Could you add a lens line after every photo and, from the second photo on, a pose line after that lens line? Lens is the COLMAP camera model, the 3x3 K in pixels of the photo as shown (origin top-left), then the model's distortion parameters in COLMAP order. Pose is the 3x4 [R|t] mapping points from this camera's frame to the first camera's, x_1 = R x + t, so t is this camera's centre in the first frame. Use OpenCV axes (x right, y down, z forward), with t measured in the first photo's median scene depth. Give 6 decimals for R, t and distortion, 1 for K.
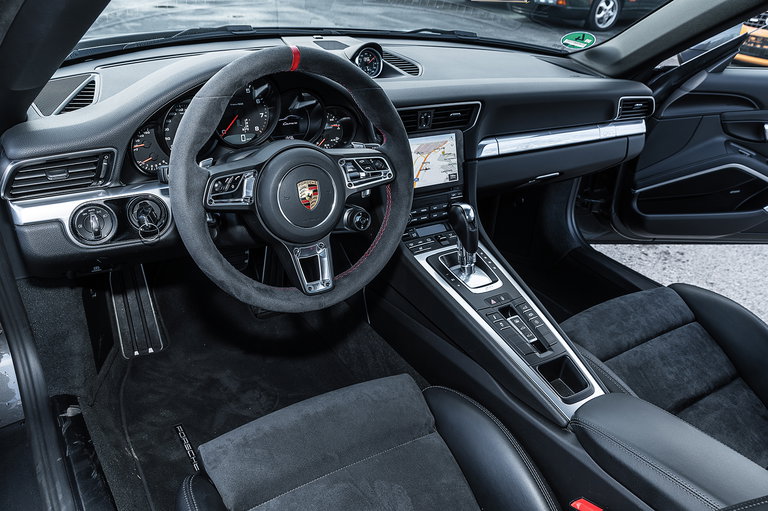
lens RADIAL K [[615.2, 0, 384.0], [0, 615.2, 255.5], [0, 0, 1]] dist [-0.016028, -0.000232]
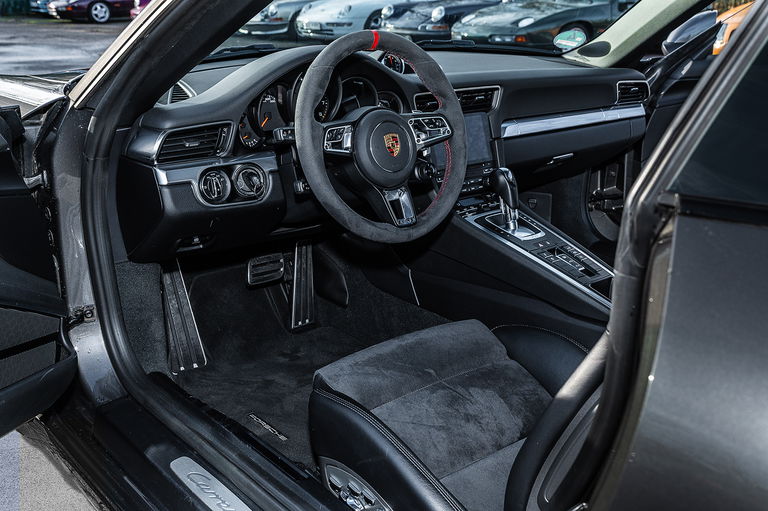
lens RADIAL K [[834.6, 0, 384.0], [0, 834.6, 255.5], [0, 0, 1]] dist [-0.013430, 0.012349]
pose [[0.990684, -0.099084, 0.093418, -0.239627], [0.113101, 0.980749, -0.159184, 0.289164], [-0.075847, 0.168266, 0.982819, -0.455788]]
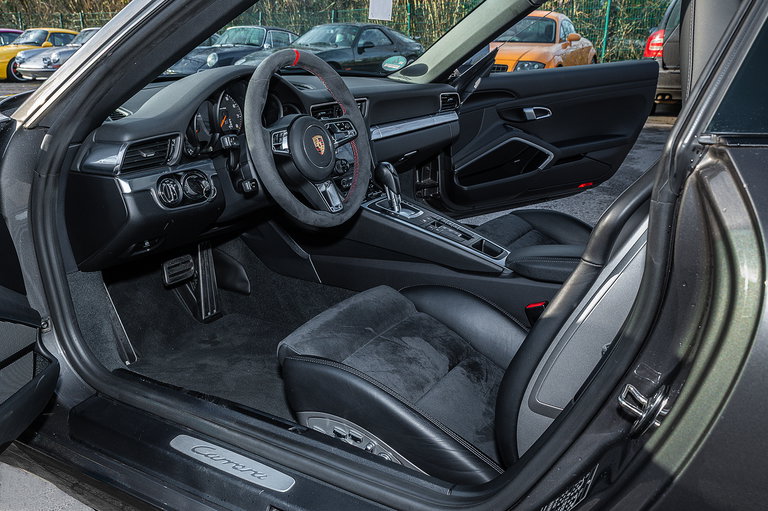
lens RADIAL K [[673.4, 0, 384.0], [0, 673.4, 255.5], [0, 0, 1]] dist [-0.003671, 0.000070]
pose [[0.899088, -0.207515, 0.385459, -0.496852], [0.264577, 0.959082, -0.100799, 0.269911], [-0.348770, 0.192611, 0.917203, -0.360811]]
